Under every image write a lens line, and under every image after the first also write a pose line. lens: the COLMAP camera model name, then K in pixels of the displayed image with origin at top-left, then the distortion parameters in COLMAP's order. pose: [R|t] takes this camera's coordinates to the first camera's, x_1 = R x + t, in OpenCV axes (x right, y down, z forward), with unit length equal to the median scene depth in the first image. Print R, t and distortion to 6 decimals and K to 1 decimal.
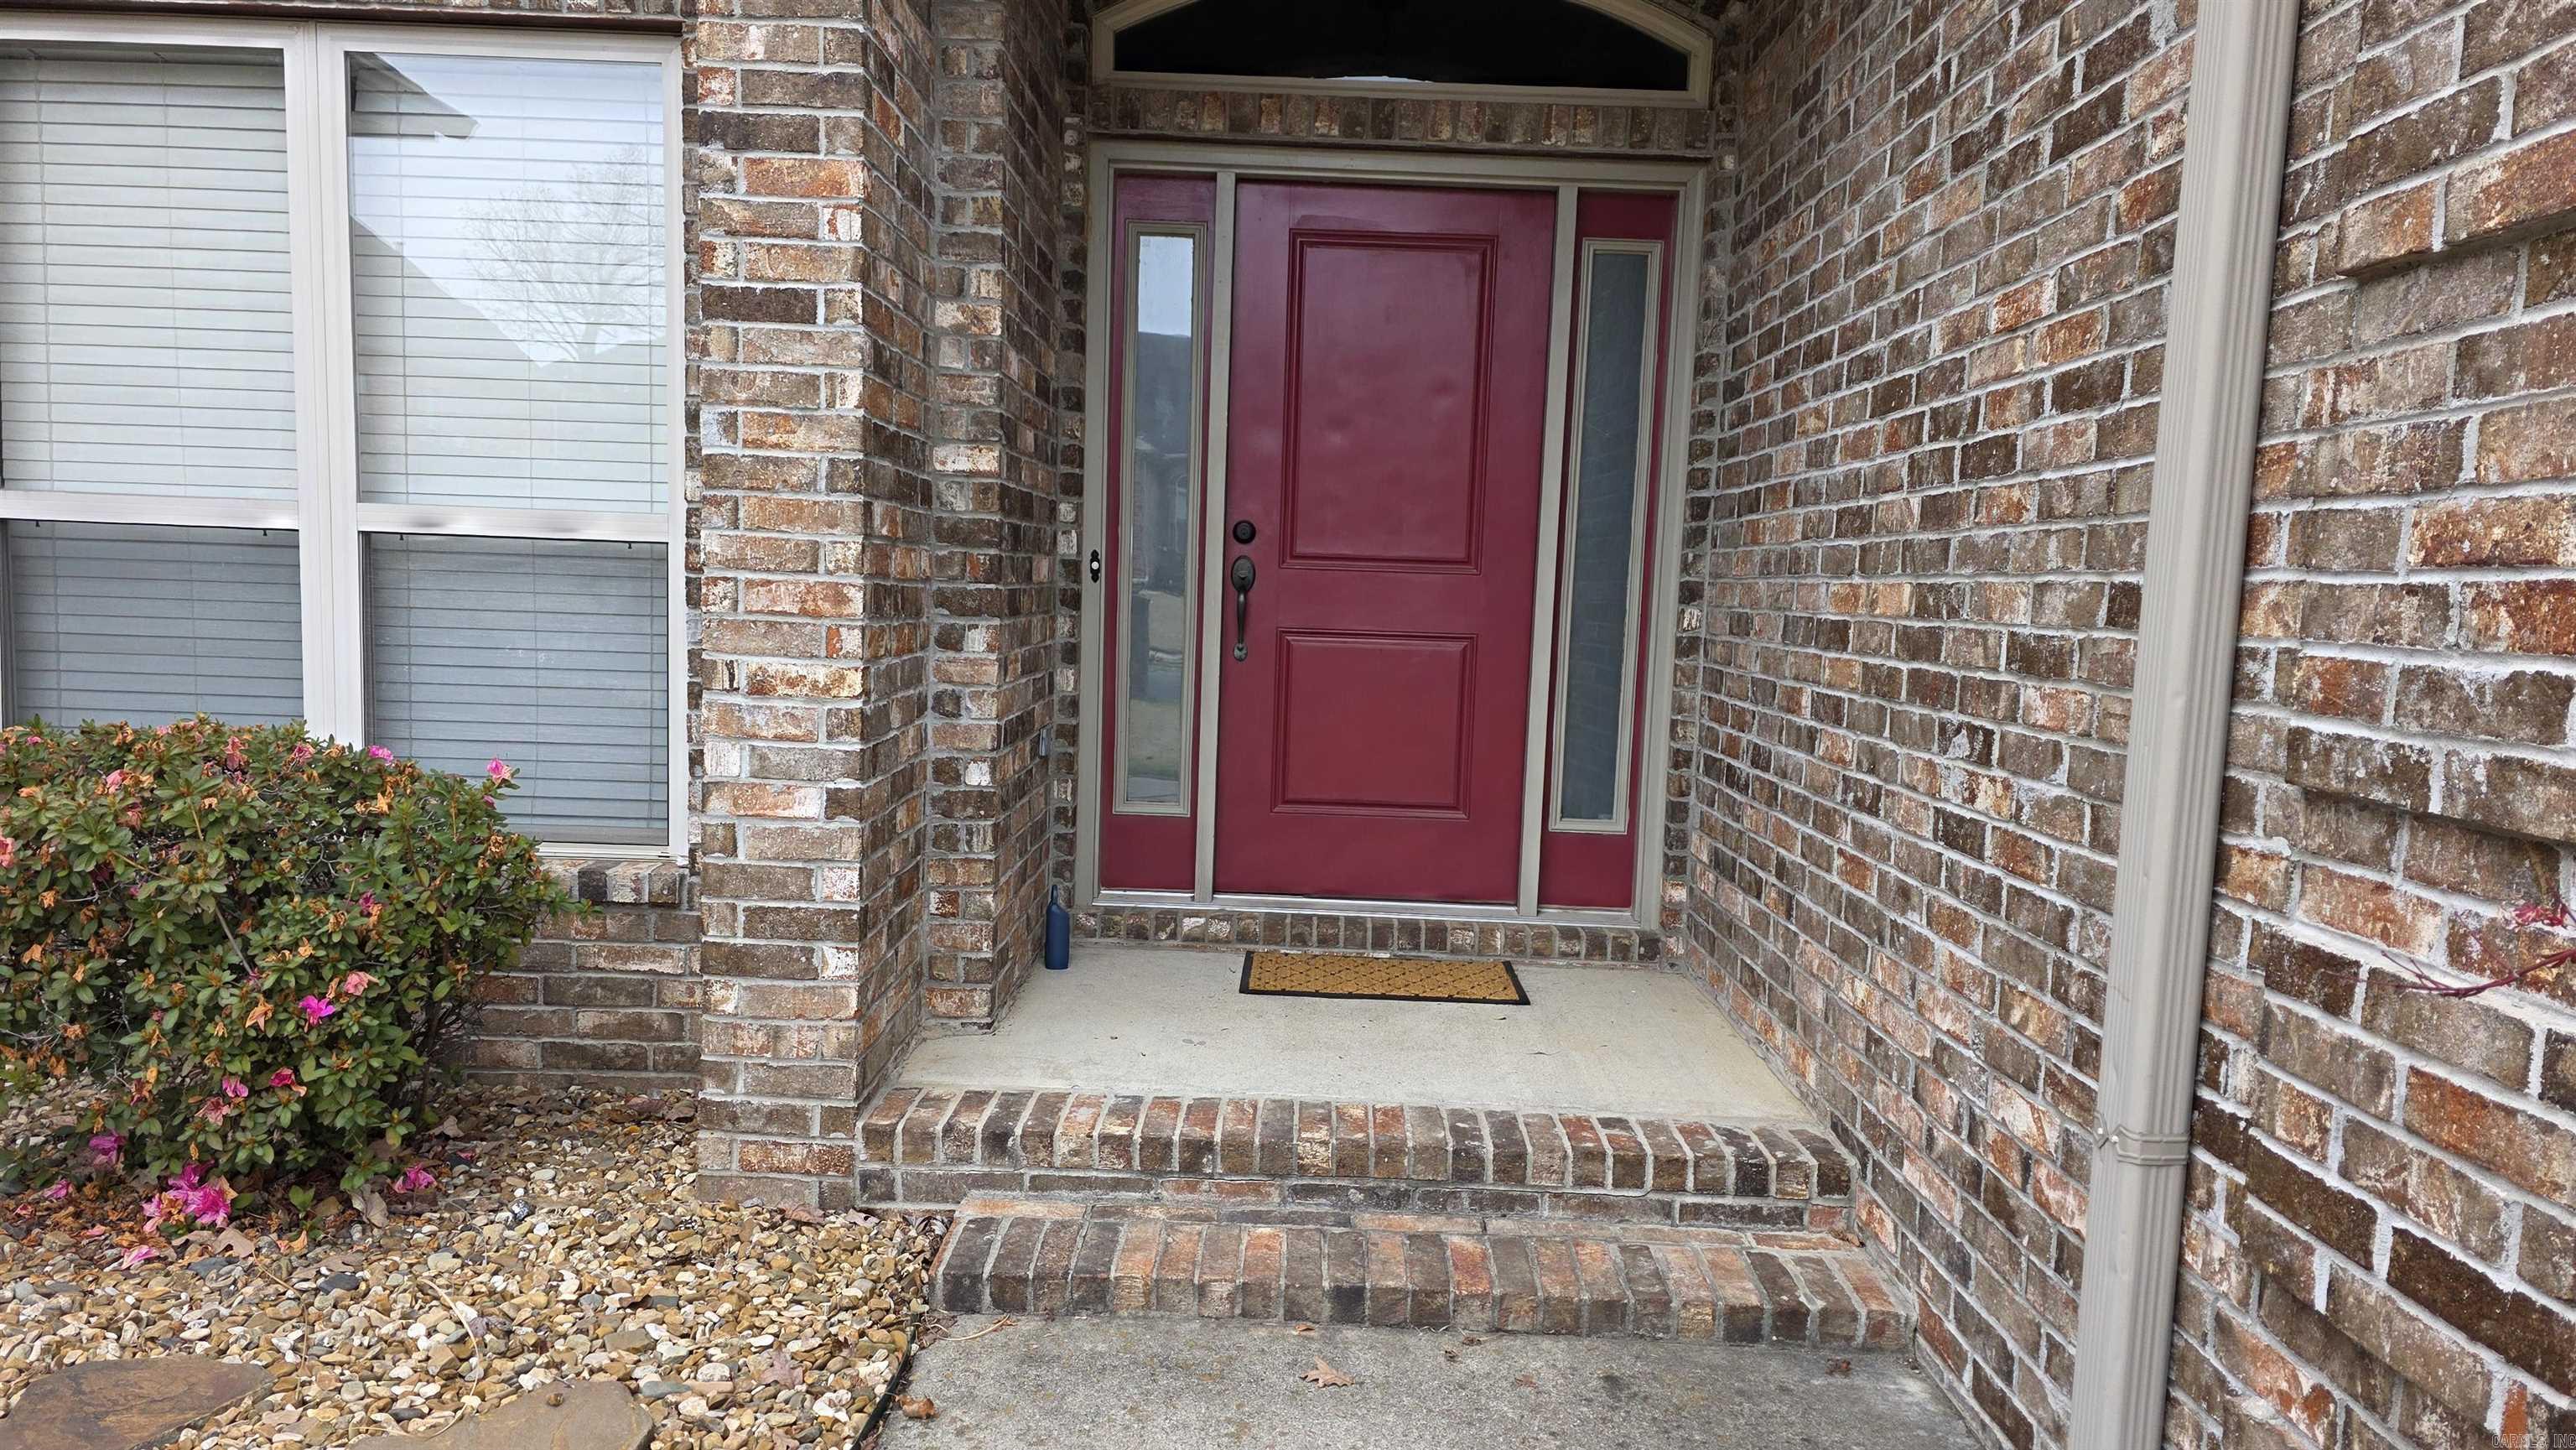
lens RADIAL K [[1728.7, 0, 1288.5], [0, 1728.7, 739.5], [0, 0, 1]] dist [0.081051, -0.072390]
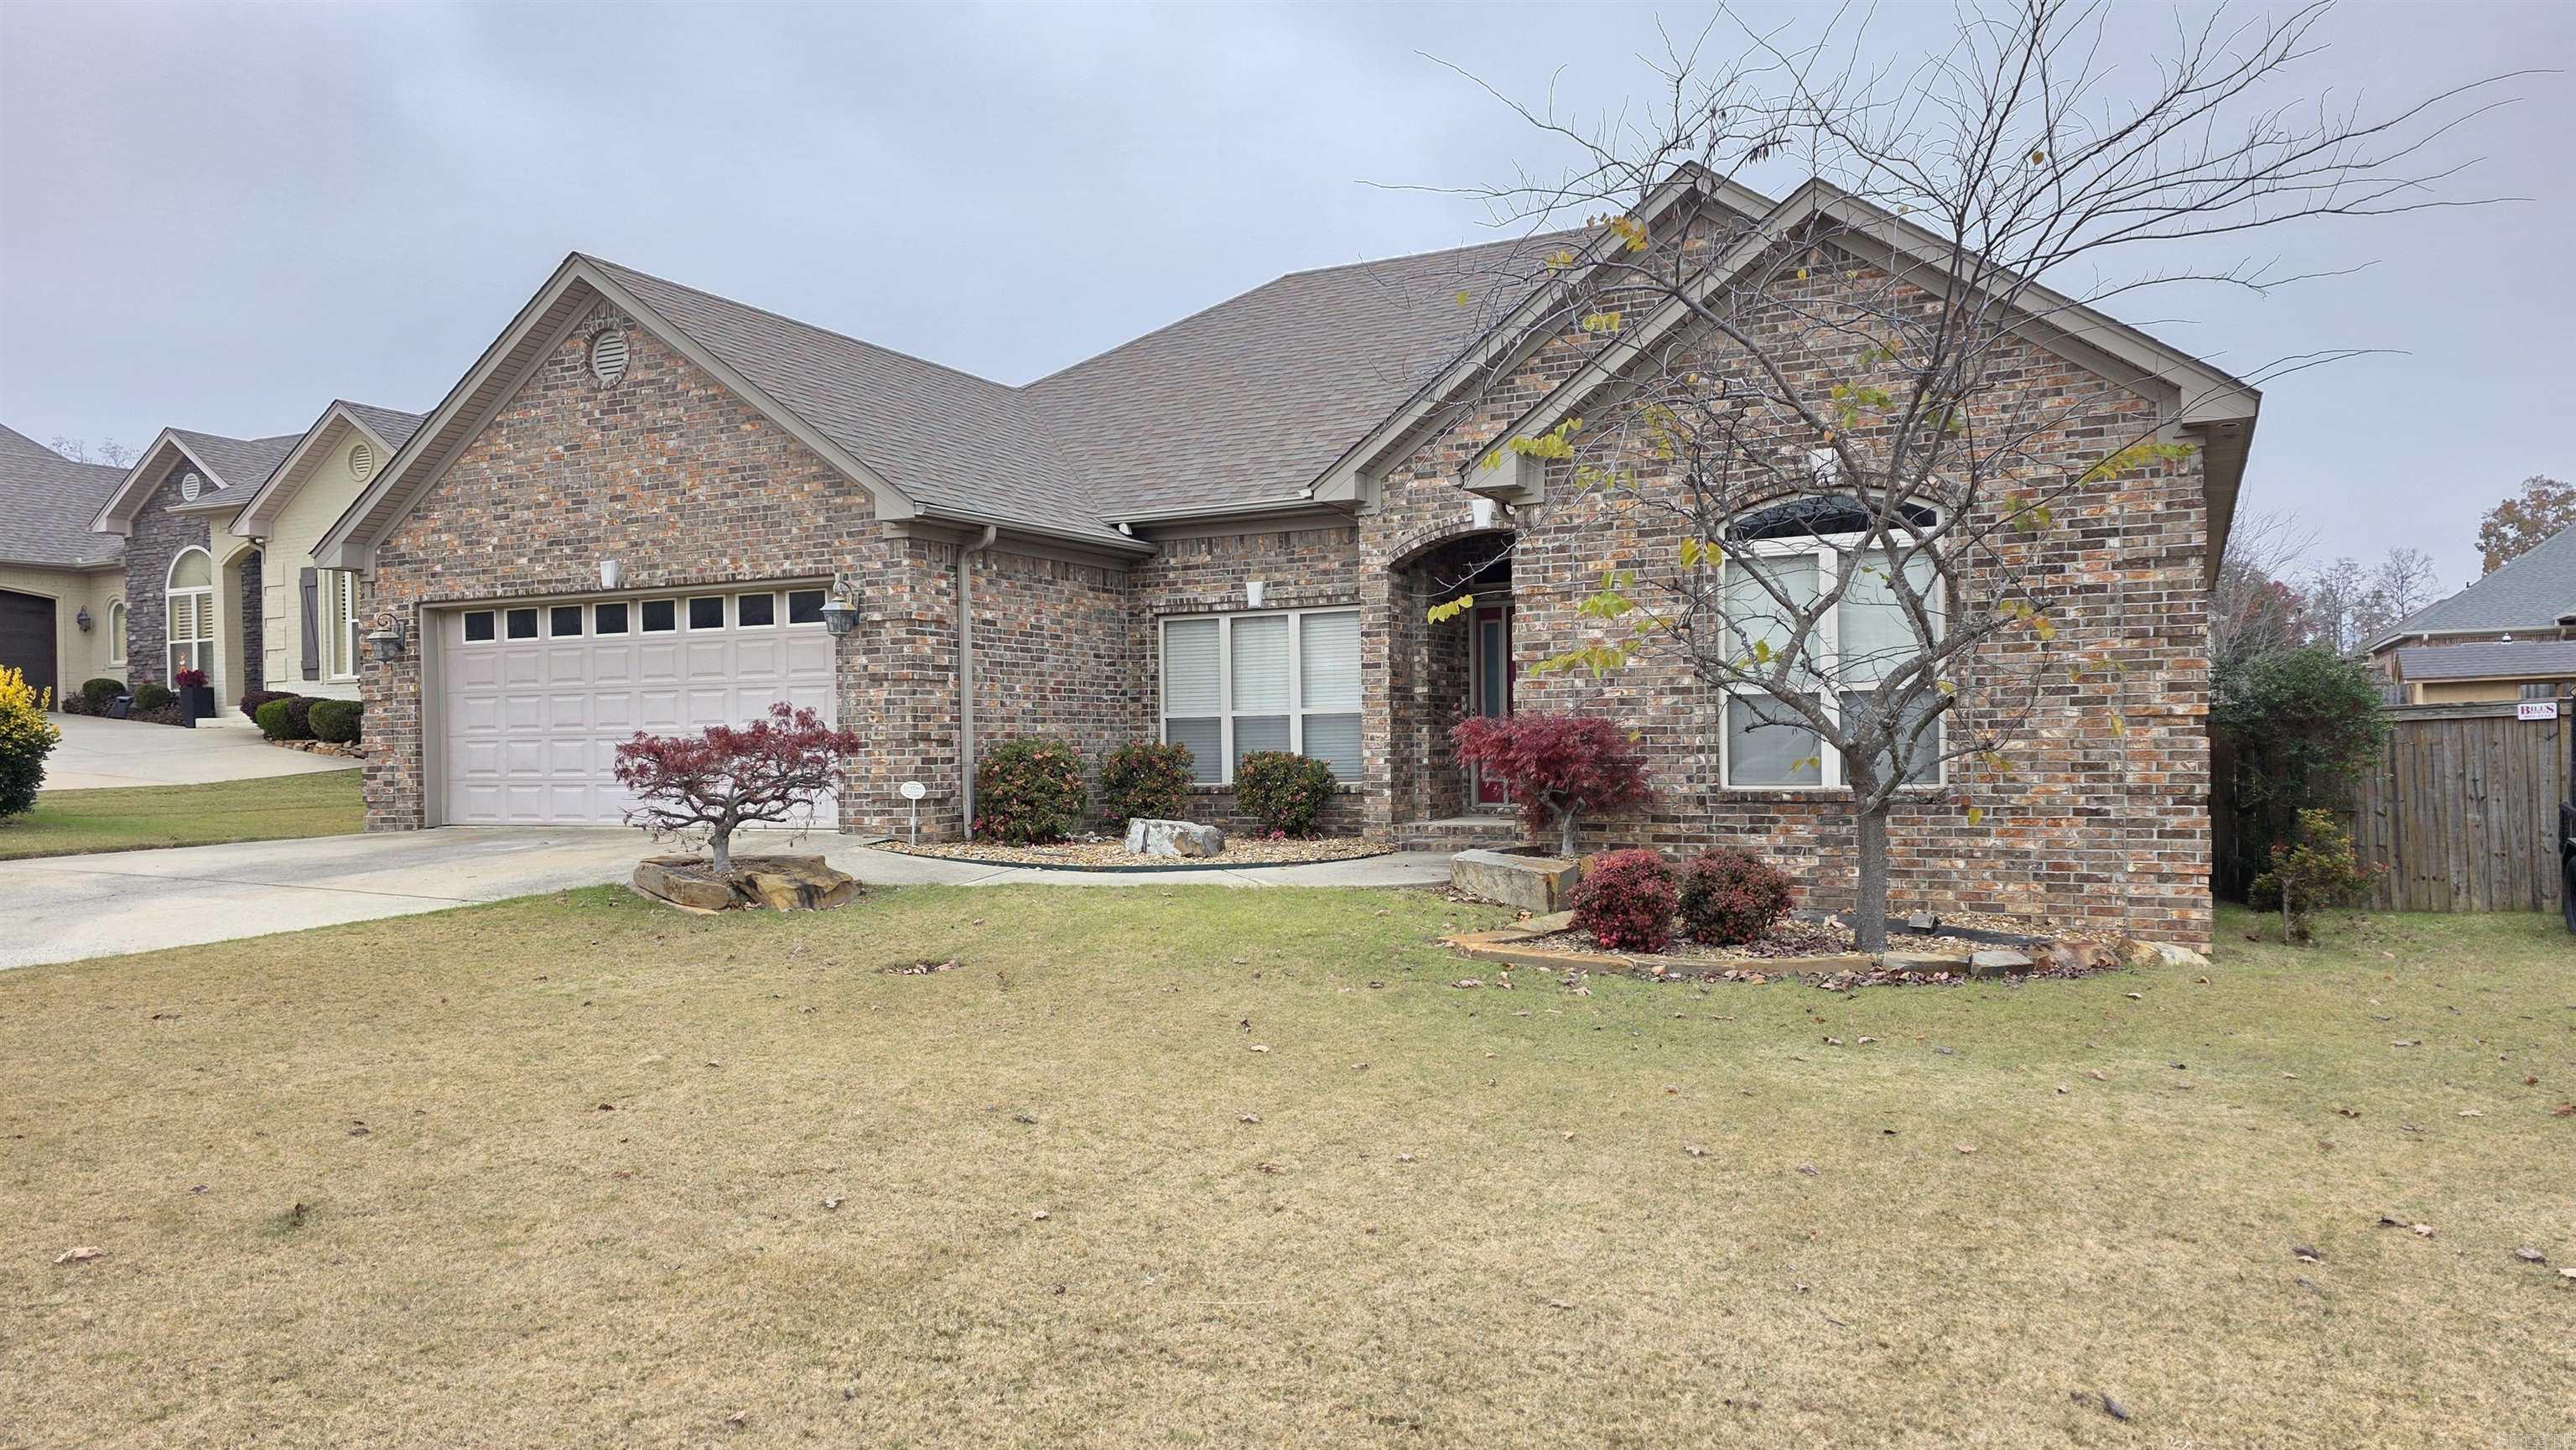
lens RADIAL K [[1728.7, 0, 1288.0], [0, 1728.7, 727.3], [0, 0, 1]] dist [0.081051, -0.072390]
pose [[0.893079, -0.052796, -0.446790, 1.641801], [0.003352, 0.993844, -0.110740, 0.468149], [0.449886, 0.097402, 0.887758, -3.404929]]
